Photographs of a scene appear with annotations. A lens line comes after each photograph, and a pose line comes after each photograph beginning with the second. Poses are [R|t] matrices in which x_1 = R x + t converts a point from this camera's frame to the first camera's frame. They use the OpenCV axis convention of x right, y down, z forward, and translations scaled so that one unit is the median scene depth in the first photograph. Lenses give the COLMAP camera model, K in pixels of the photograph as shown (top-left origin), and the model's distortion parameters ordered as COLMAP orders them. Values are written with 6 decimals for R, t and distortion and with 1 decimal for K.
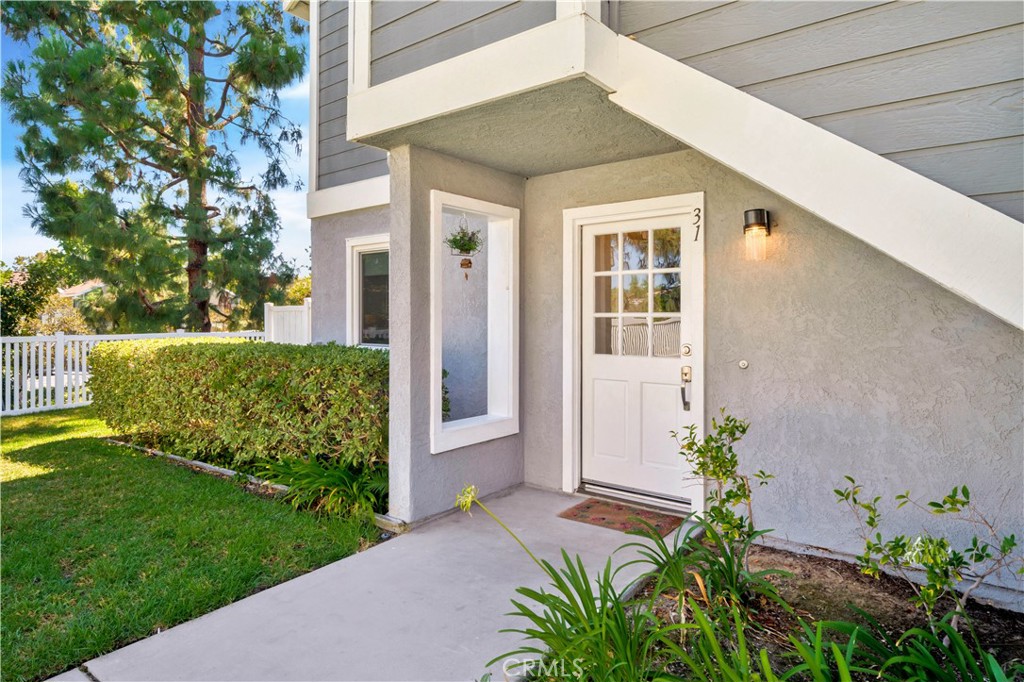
lens RADIAL K [[601.8, 0, 510.3], [0, 601.8, 318.5], [0, 0, 1]] dist [-0.000076, 0.000097]
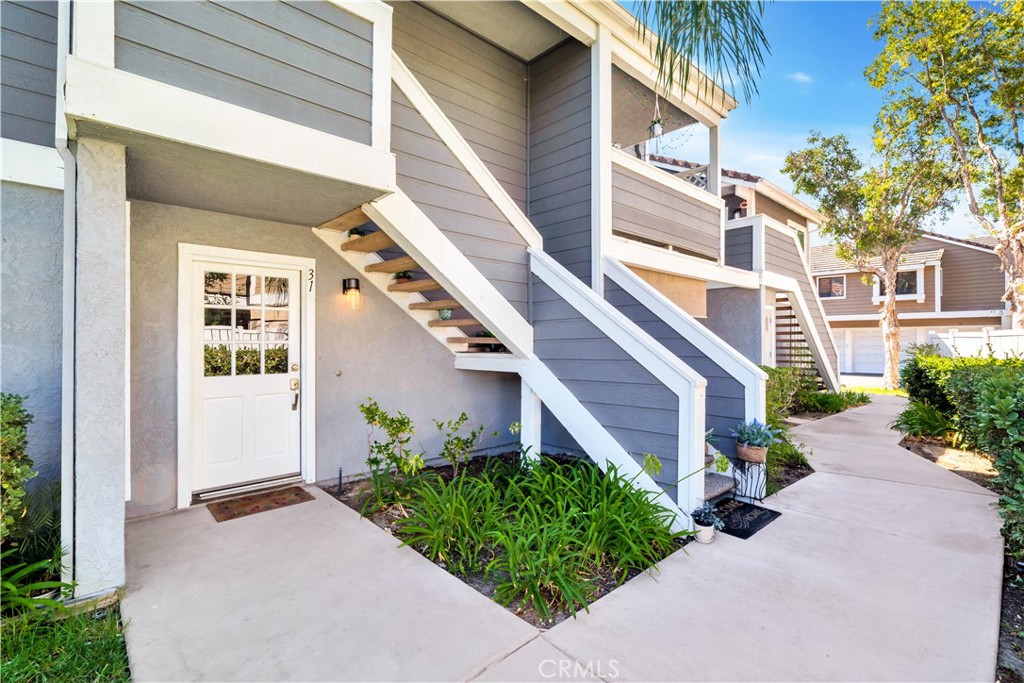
lens RADIAL K [[463.5, 0, 512.0], [0, 463.5, 341.5], [0, 0, 1]] dist [-0.000006, -0.000118]
pose [[0.159682, -0.002572, 0.987165, -0.710630], [0.002725, 0.999994, 0.002164, -0.008578], [-0.987165, 0.002345, 0.159688, 0.334034]]
